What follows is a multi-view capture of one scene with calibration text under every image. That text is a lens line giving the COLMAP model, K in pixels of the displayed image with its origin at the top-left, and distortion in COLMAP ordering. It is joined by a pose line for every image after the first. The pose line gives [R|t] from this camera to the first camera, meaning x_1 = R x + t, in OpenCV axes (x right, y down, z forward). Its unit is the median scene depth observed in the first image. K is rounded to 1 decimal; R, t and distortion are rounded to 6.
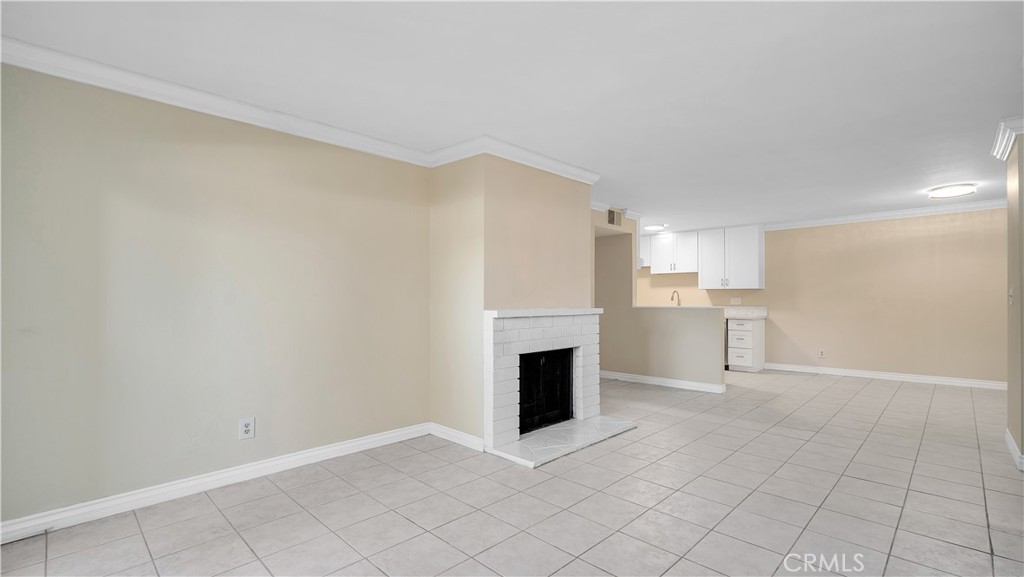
lens RADIAL K [[471.7, 0, 512.0], [0, 471.7, 288.5], [0, 0, 1]] dist [0.000228, -0.000040]
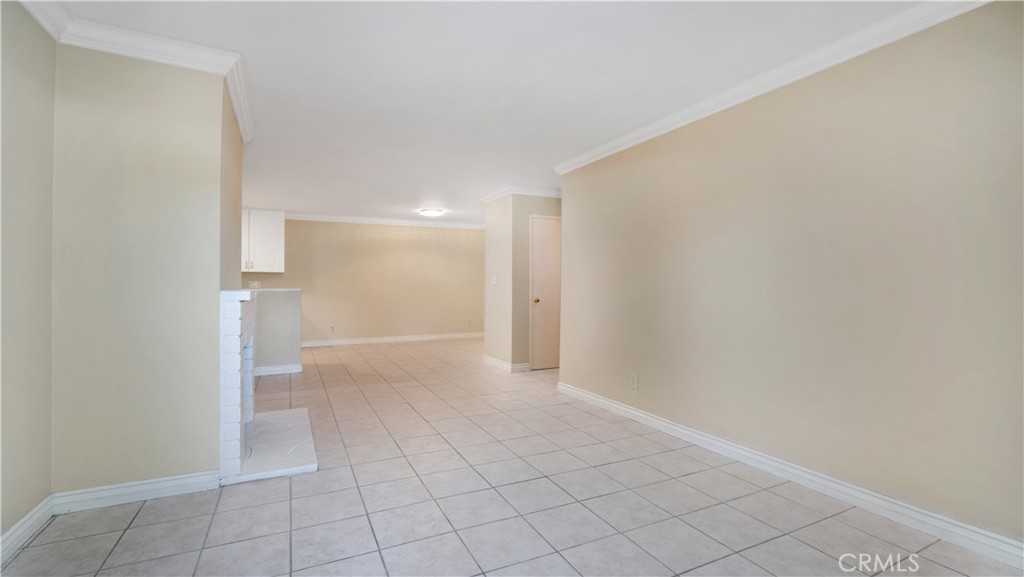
lens RADIAL K [[471.7, 0, 512.0], [0, 471.7, 288.5], [0, 0, 1]] dist [0.000228, -0.000040]
pose [[0.304854, -0.003724, 0.952392, -0.470992], [-0.021537, 0.999710, 0.010803, 0.019865], [-0.952155, -0.023805, 0.304686, 0.281393]]
